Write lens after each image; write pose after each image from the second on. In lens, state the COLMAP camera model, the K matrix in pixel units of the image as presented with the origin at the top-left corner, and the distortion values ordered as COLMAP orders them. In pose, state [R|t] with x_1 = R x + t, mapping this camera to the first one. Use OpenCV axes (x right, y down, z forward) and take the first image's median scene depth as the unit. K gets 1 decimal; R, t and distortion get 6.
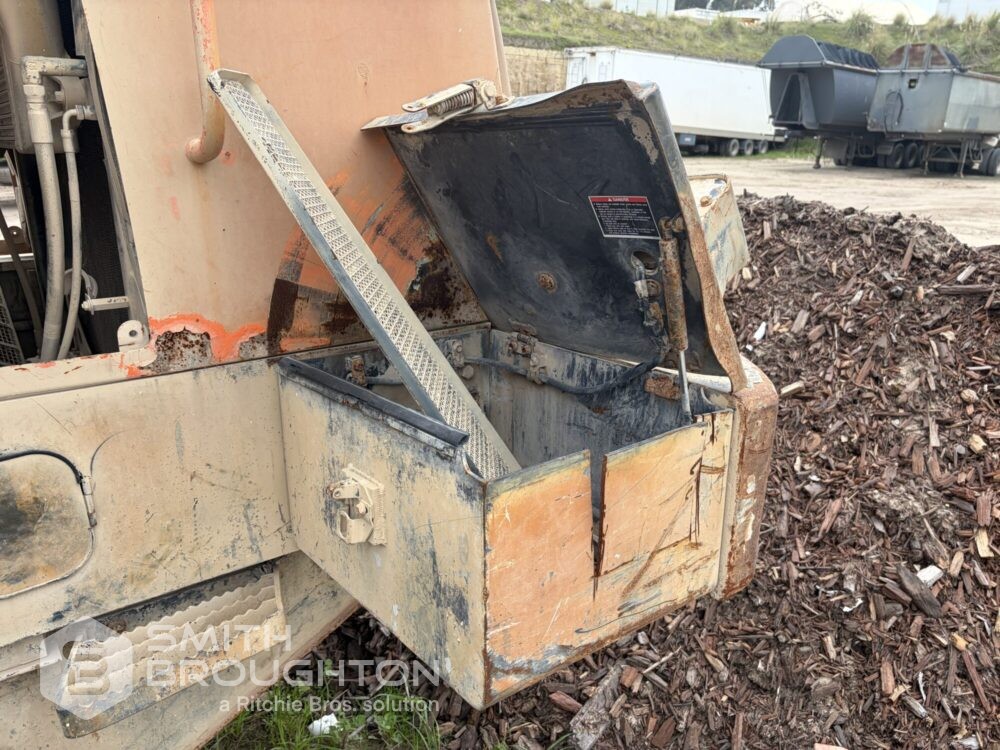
lens RADIAL K [[758.6, 0, 497.5], [0, 758.6, 376.4], [0, 0, 1]] dist [0.034797, -0.045271]
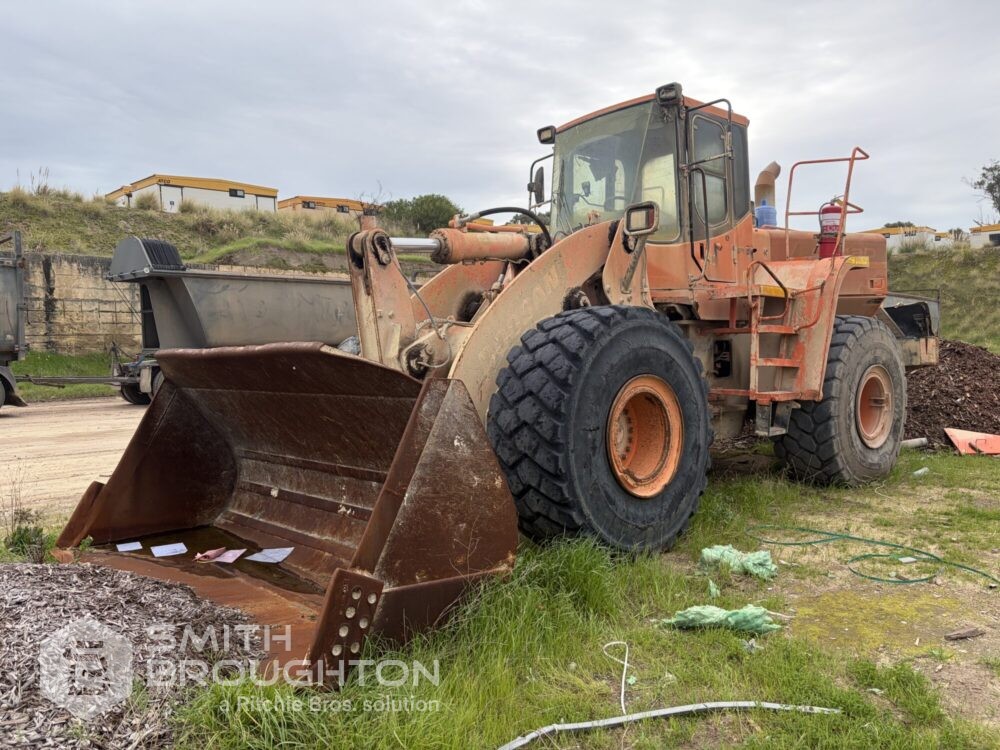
lens RADIAL K [[762.9, 0, 494.3], [0, 762.9, 373.8], [0, 0, 1]] dist [0.039958, -0.031417]
pose [[0.996725, -0.033582, 0.073564, -2.420493], [0.052818, 0.959199, -0.277755, 1.180669], [-0.061235, 0.280731, 0.957831, -3.146273]]
